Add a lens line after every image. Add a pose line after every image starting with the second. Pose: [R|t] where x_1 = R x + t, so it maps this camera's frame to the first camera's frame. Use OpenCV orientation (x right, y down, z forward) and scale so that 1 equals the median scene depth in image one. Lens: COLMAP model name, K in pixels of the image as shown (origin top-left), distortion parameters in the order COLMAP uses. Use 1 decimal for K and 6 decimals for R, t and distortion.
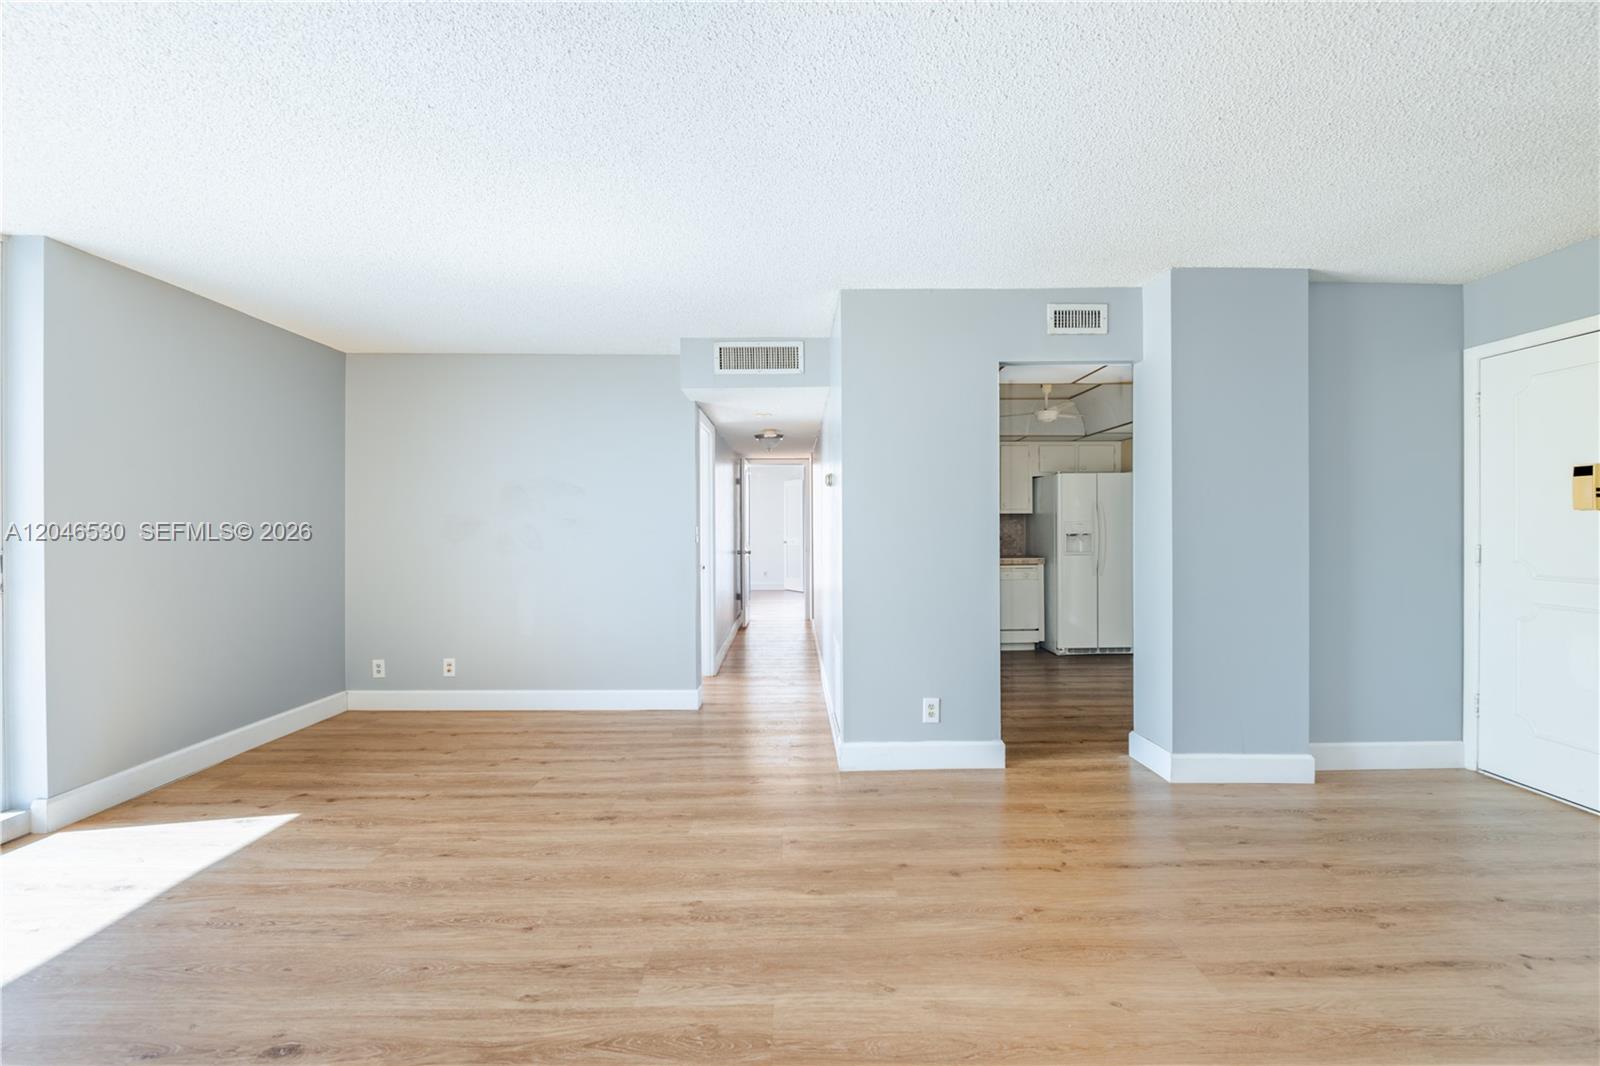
lens RADIAL K [[652.7, 0, 806.9], [0, 652.7, 527.7], [0, 0, 1]] dist [0.000641, -0.005341]
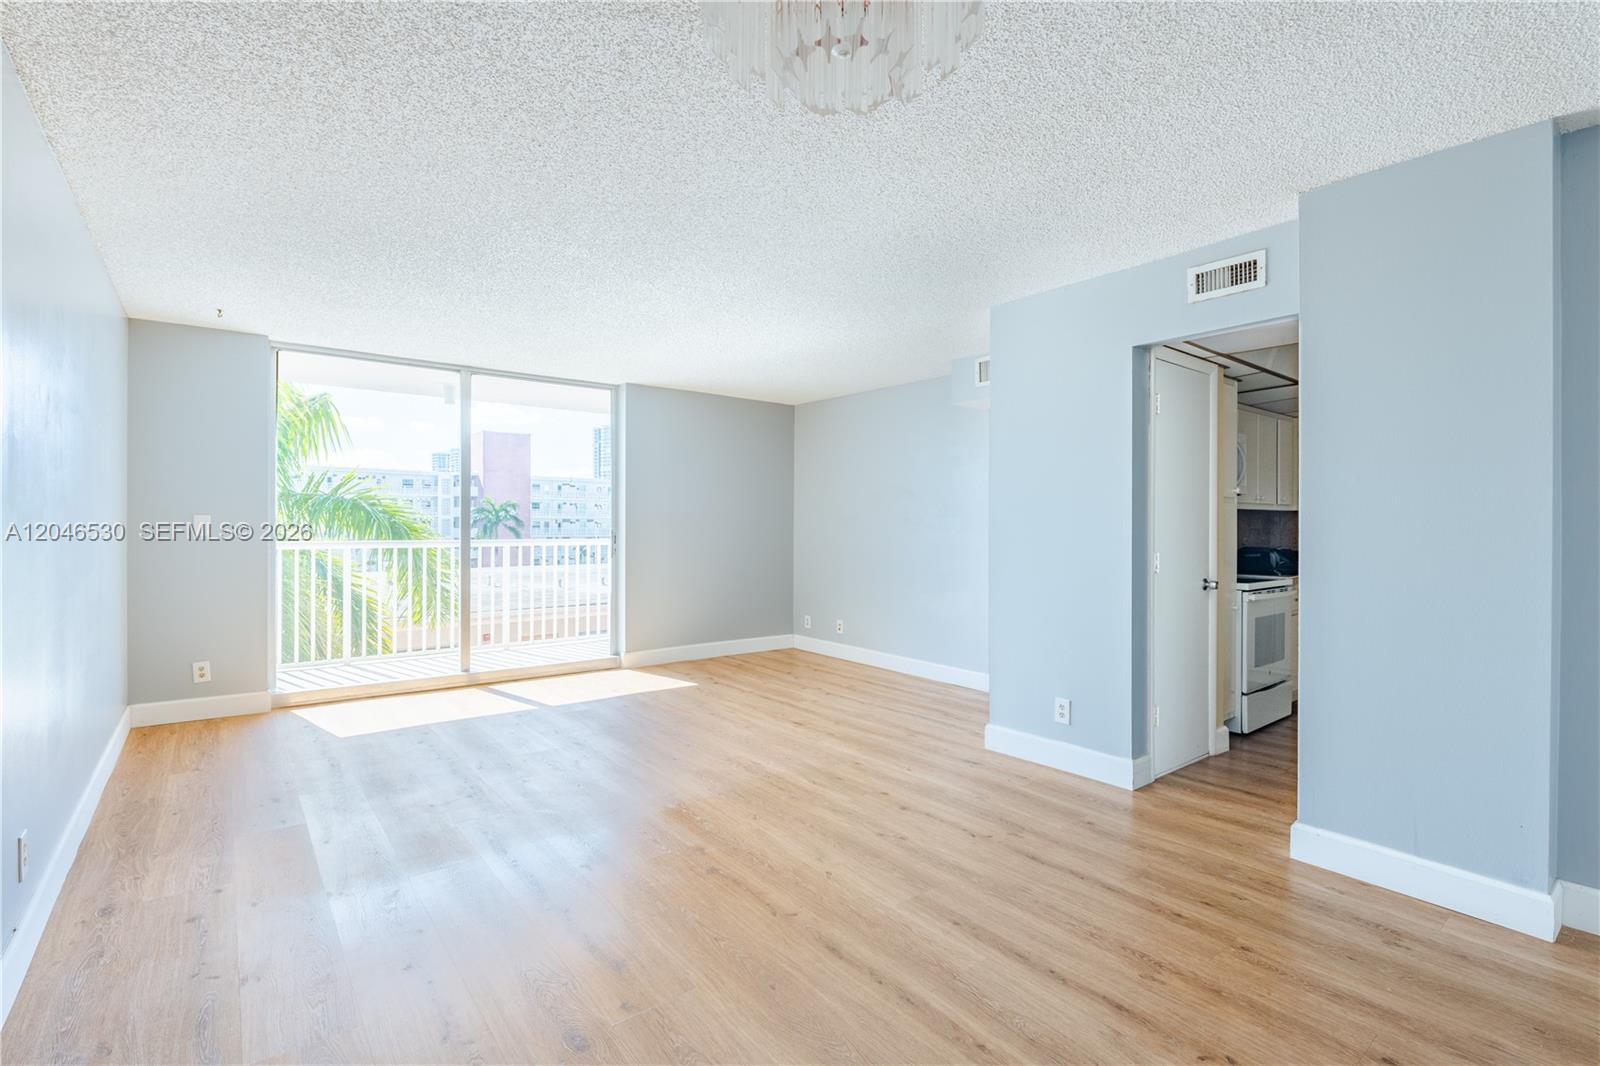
lens RADIAL K [[725.2, 0, 800.0], [0, 725.2, 533.0], [0, 0, 1]] dist [0.018821, -0.013542]
pose [[0.612772, 0.015130, -0.790115, 0.840157], [-0.005065, 0.999871, 0.015218, -0.006804], [0.790244, -0.005323, 0.612770, 0.004623]]
